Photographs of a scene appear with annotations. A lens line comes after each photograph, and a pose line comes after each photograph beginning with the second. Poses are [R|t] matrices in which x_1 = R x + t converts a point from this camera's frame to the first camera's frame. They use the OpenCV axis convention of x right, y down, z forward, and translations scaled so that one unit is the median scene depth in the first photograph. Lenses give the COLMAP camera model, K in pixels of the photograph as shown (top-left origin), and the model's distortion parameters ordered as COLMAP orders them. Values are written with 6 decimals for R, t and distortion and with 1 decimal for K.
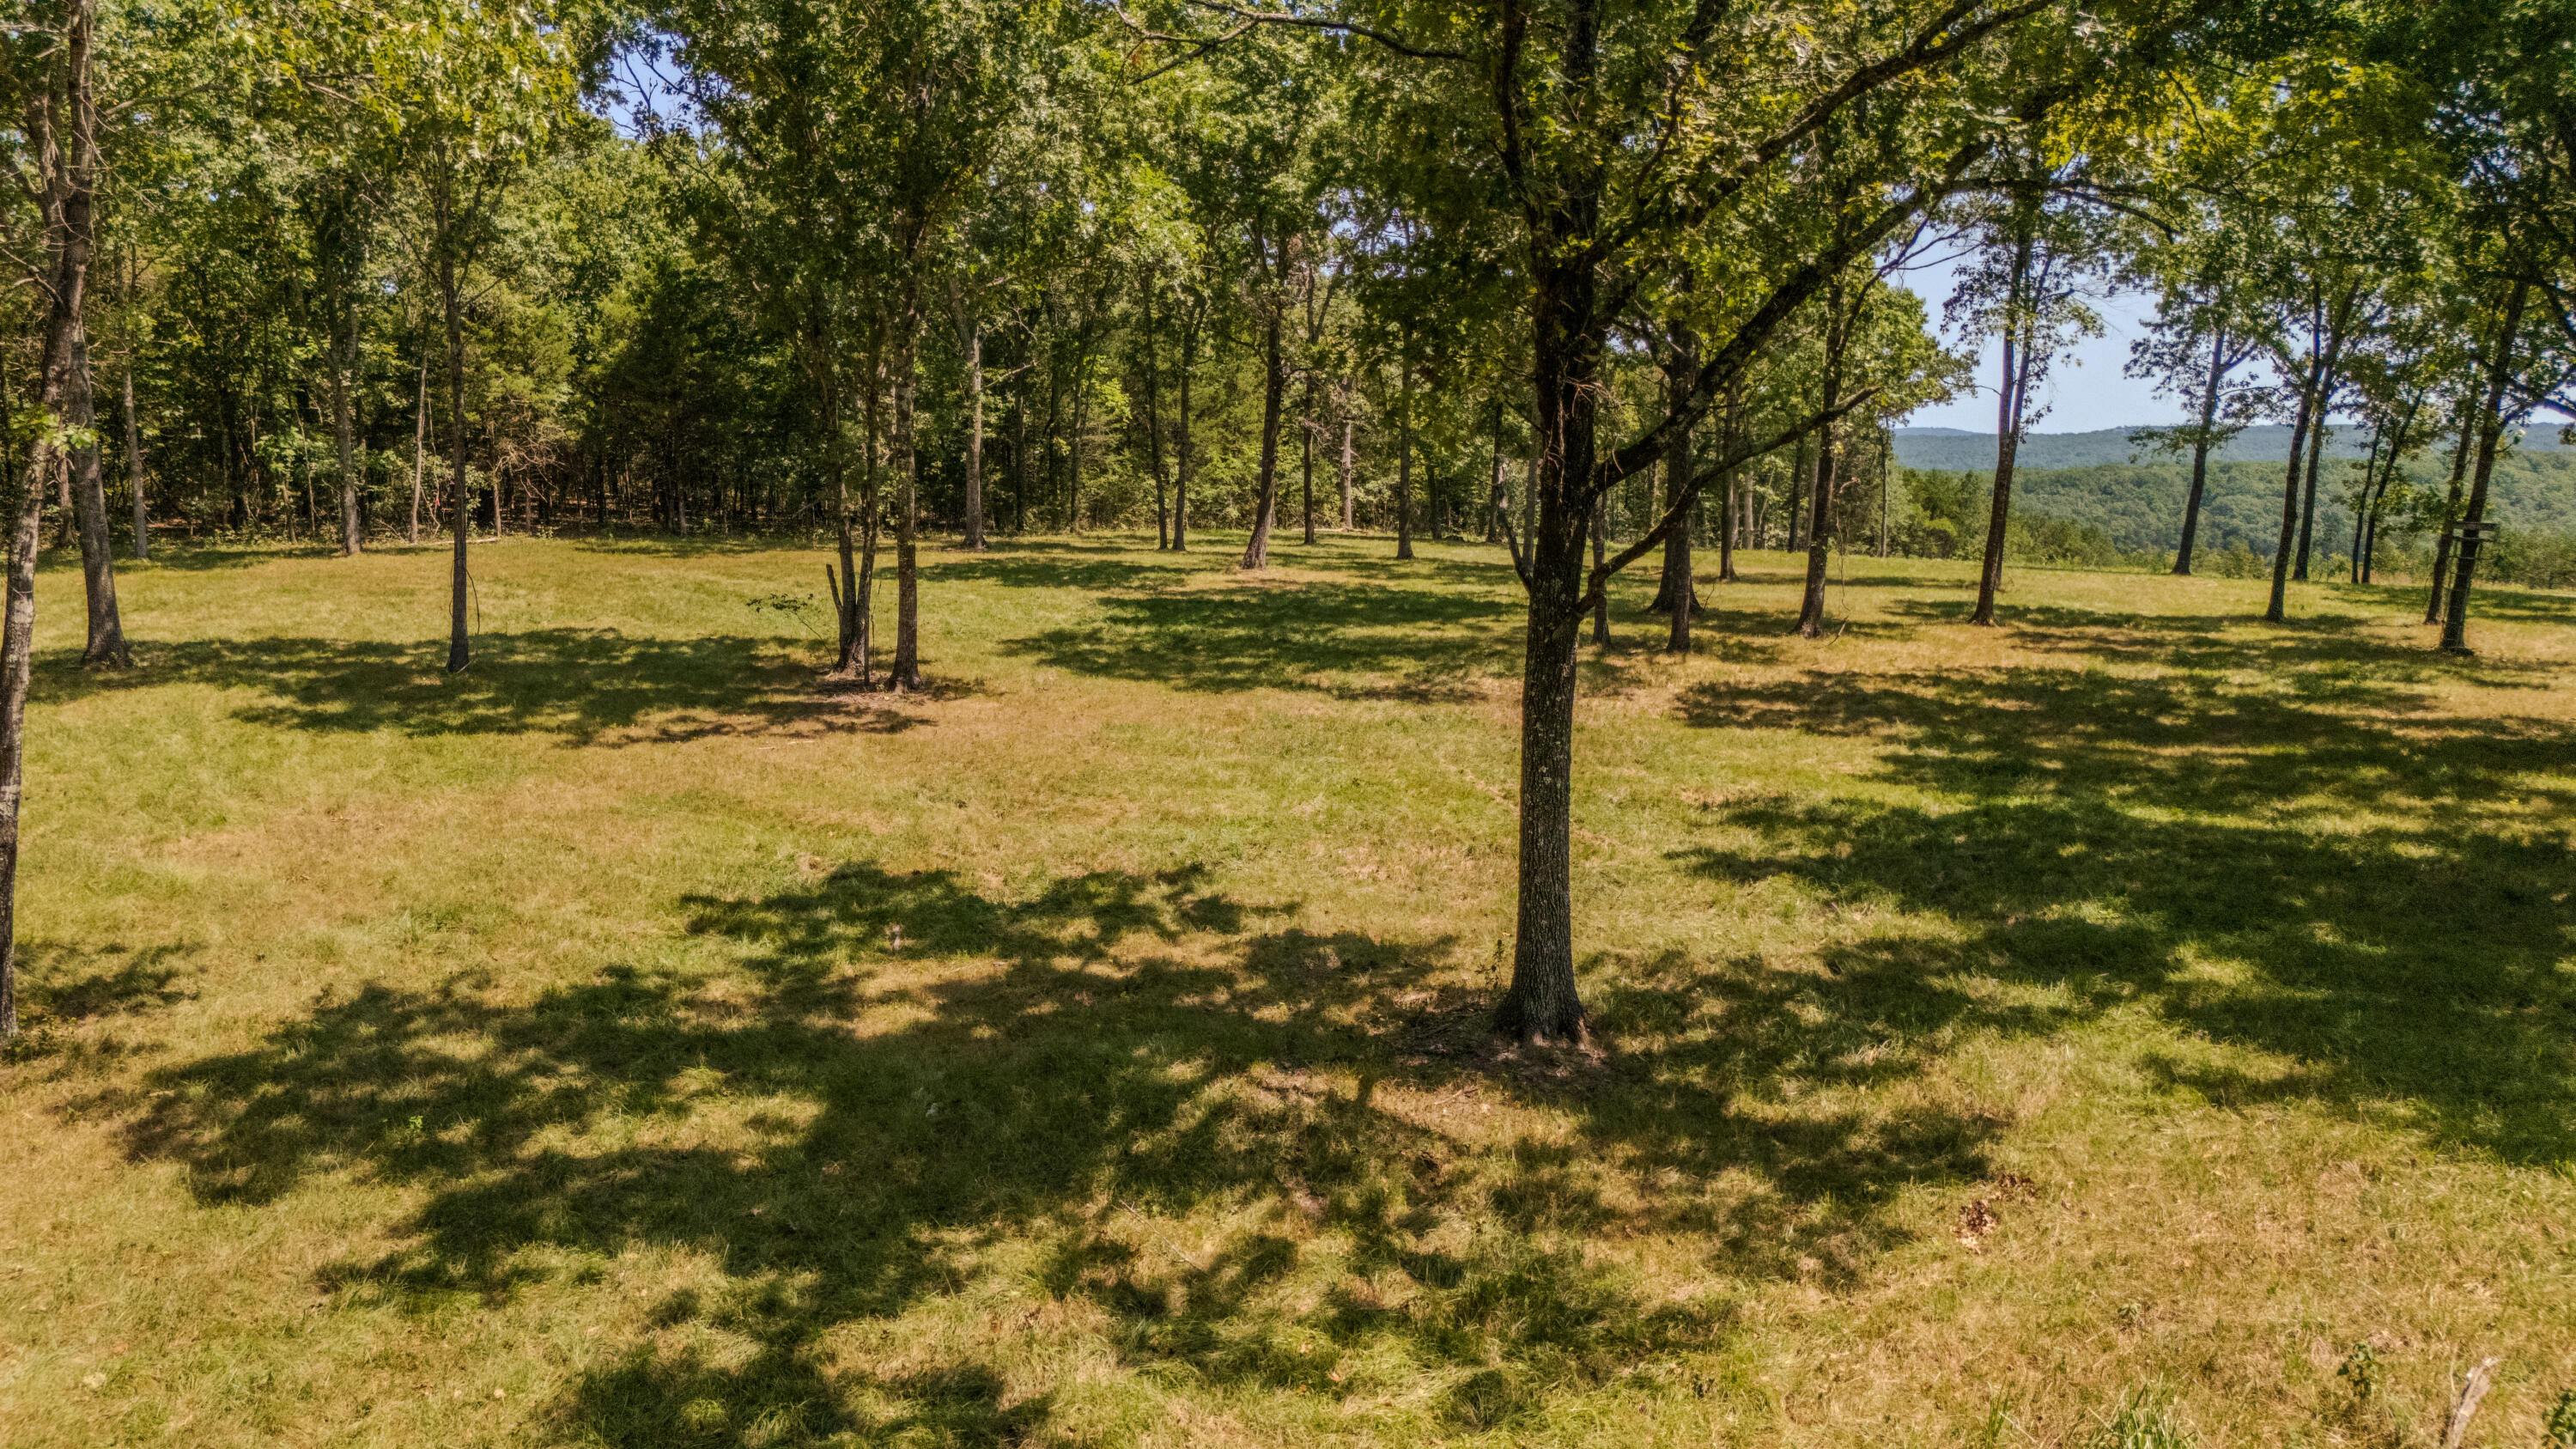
lens RADIAL K [[1896.2, 0, 1294.1], [0, 1896.2, 730.5], [0, 0, 1]] dist [0.075682, -0.084066]
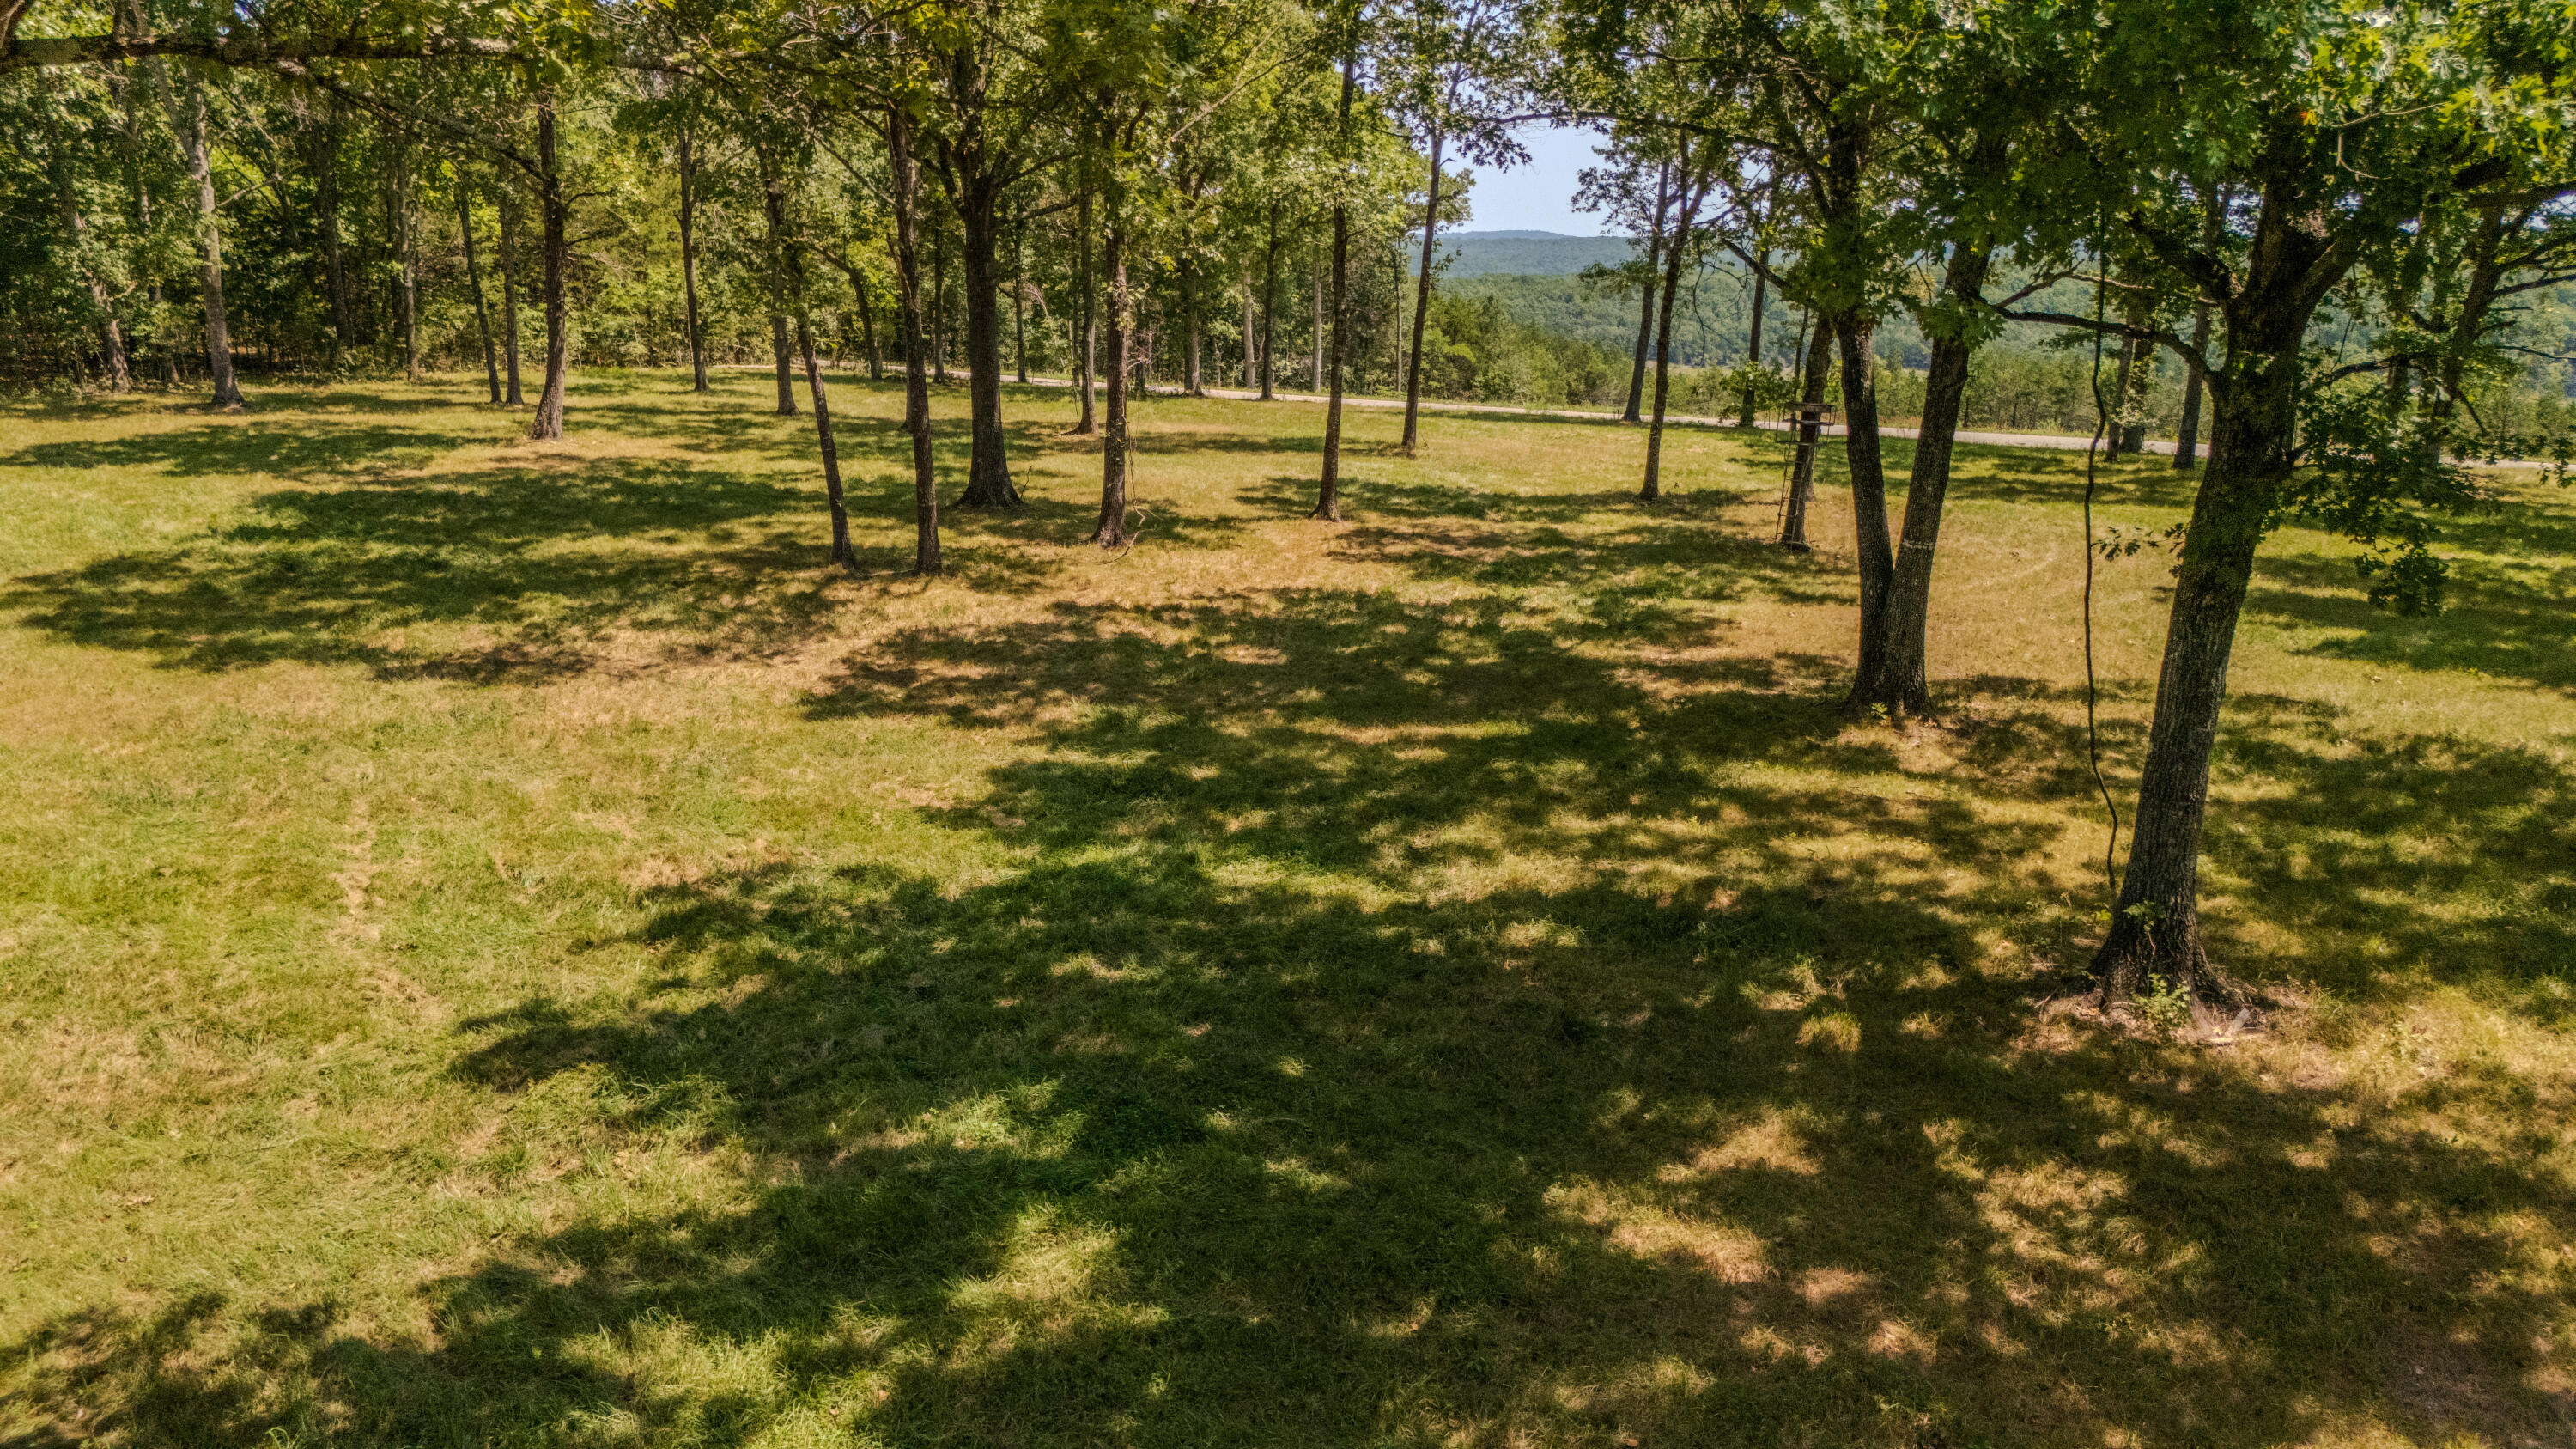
lens RADIAL K [[1896.2, 0, 1296.5], [0, 1896.2, 734.1], [0, 0, 1]] dist [0.075682, -0.084066]
pose [[0.979807, -0.044603, 0.194906, 0.163697], [0.024329, 0.994153, 0.105200, -0.046431], [-0.198459, -0.098334, 0.975164, 0.131483]]
